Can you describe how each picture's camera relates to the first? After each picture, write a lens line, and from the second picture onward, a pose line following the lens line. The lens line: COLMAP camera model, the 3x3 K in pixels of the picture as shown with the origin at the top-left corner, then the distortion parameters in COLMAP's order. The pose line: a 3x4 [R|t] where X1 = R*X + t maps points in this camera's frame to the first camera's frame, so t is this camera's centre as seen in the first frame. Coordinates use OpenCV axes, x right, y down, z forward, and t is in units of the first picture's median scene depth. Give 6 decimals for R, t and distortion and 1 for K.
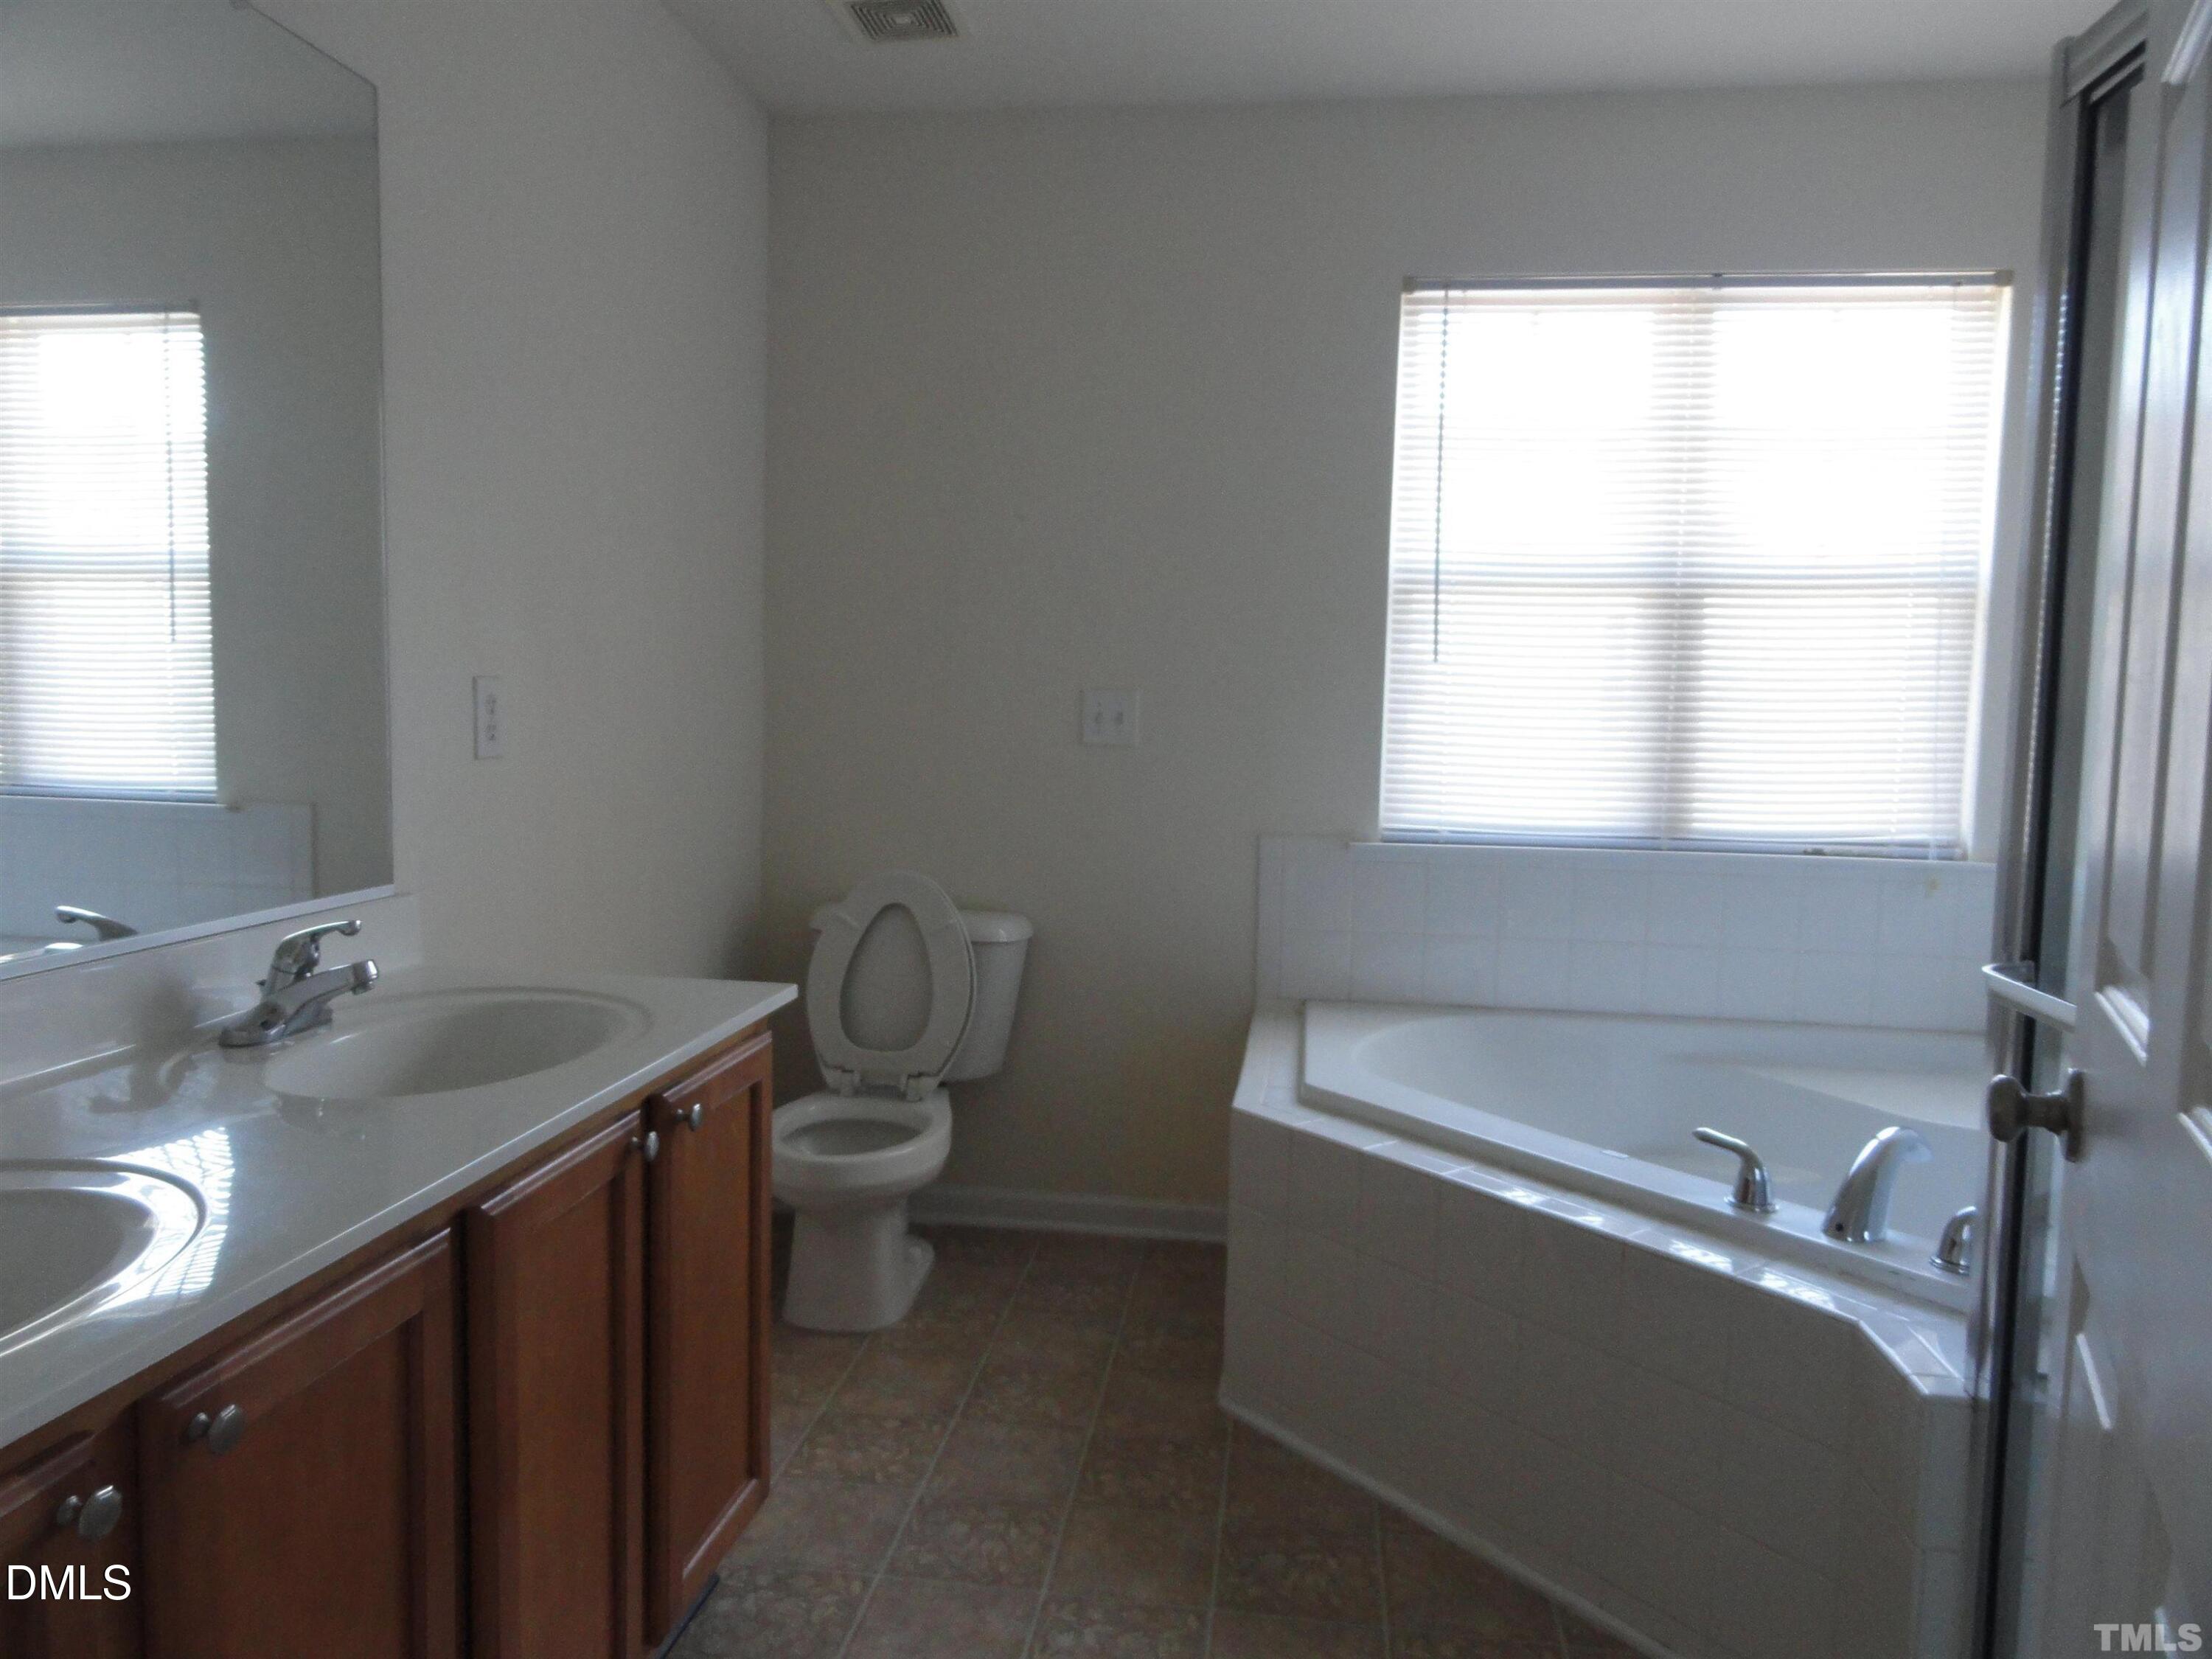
lens RADIAL K [[1528.6, 0, 1077.5], [0, 1528.6, 819.7], [0, 0, 1]] dist [0.006595, 0.002200]
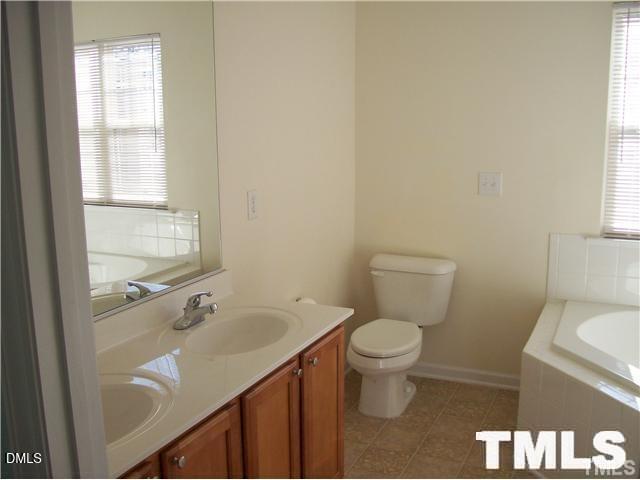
lens RADIAL K [[673.6, 0, 320.0], [0, 673.6, 240.0], [0, 0, 1]] dist [-0.159427, 0.030993]
pose [[0.958980, 0.026807, -0.282202, 0.085875], [0.004457, 0.993970, 0.109564, -0.130561], [0.283437, -0.106327, 0.953078, -0.155316]]
